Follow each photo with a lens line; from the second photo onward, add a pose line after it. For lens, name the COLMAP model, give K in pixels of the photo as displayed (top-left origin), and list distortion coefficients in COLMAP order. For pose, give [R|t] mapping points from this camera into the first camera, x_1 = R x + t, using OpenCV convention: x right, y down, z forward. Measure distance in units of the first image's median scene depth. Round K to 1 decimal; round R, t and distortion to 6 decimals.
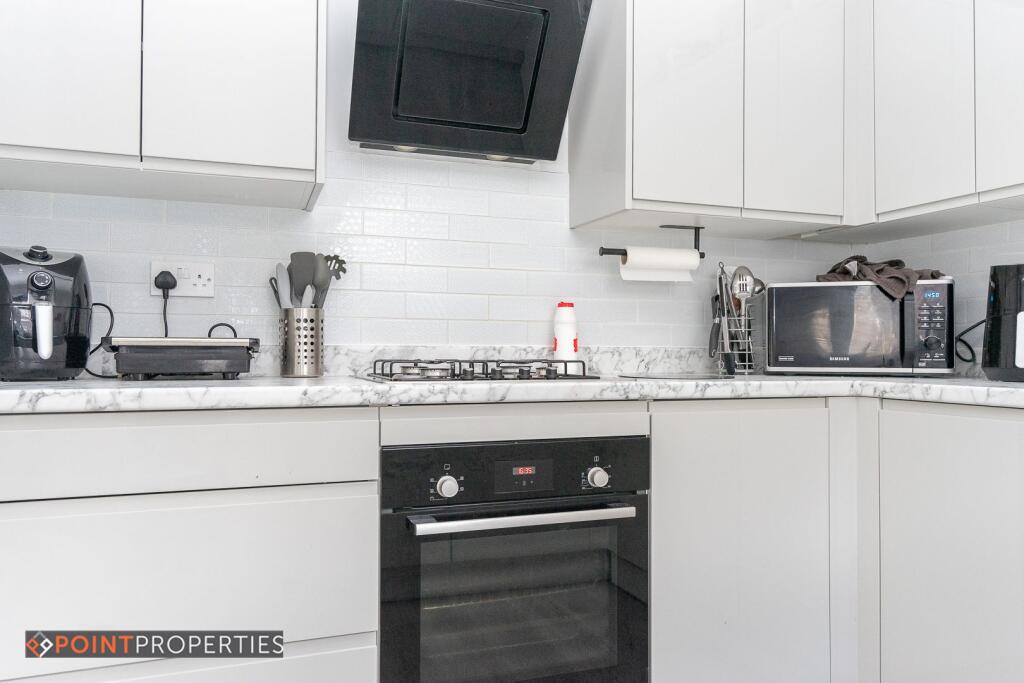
lens RADIAL K [[734.8, 0, 512.0], [0, 734.8, 341.5], [0, 0, 1]] dist [0.004889, 0.002064]
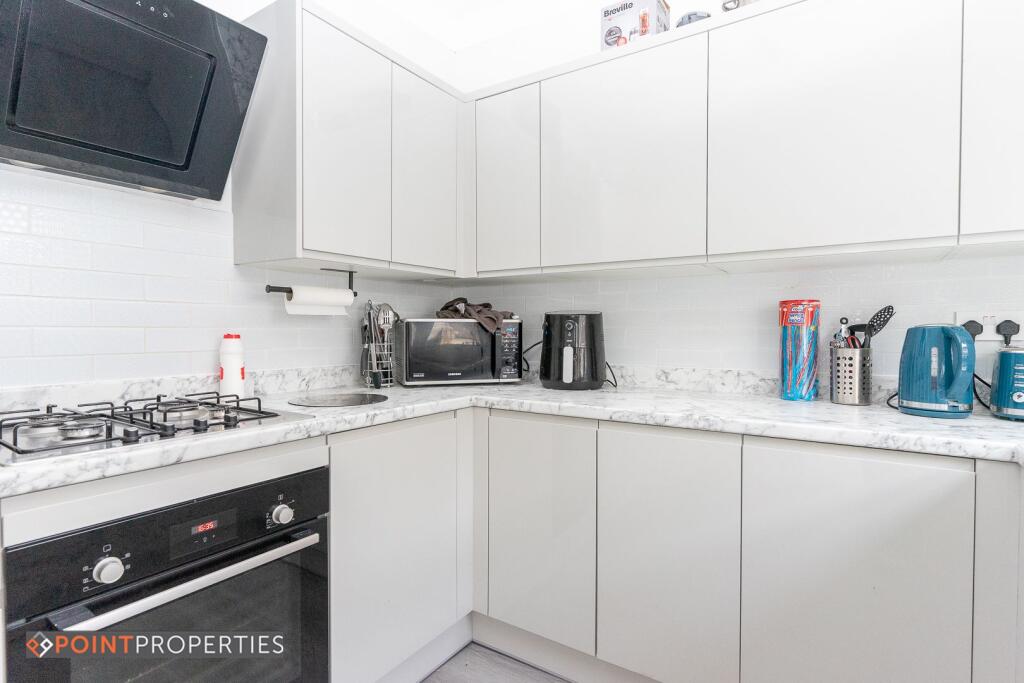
lens RADIAL K [[511.8, 0, 512.0], [0, 511.8, 341.5], [0, 0, 1]] dist [0.002085, -0.000187]
pose [[0.810478, -0.013733, 0.585608, -0.035089], [-0.008452, 0.999347, 0.035132, -0.073217], [-0.585708, -0.033423, 0.809833, 0.149368]]
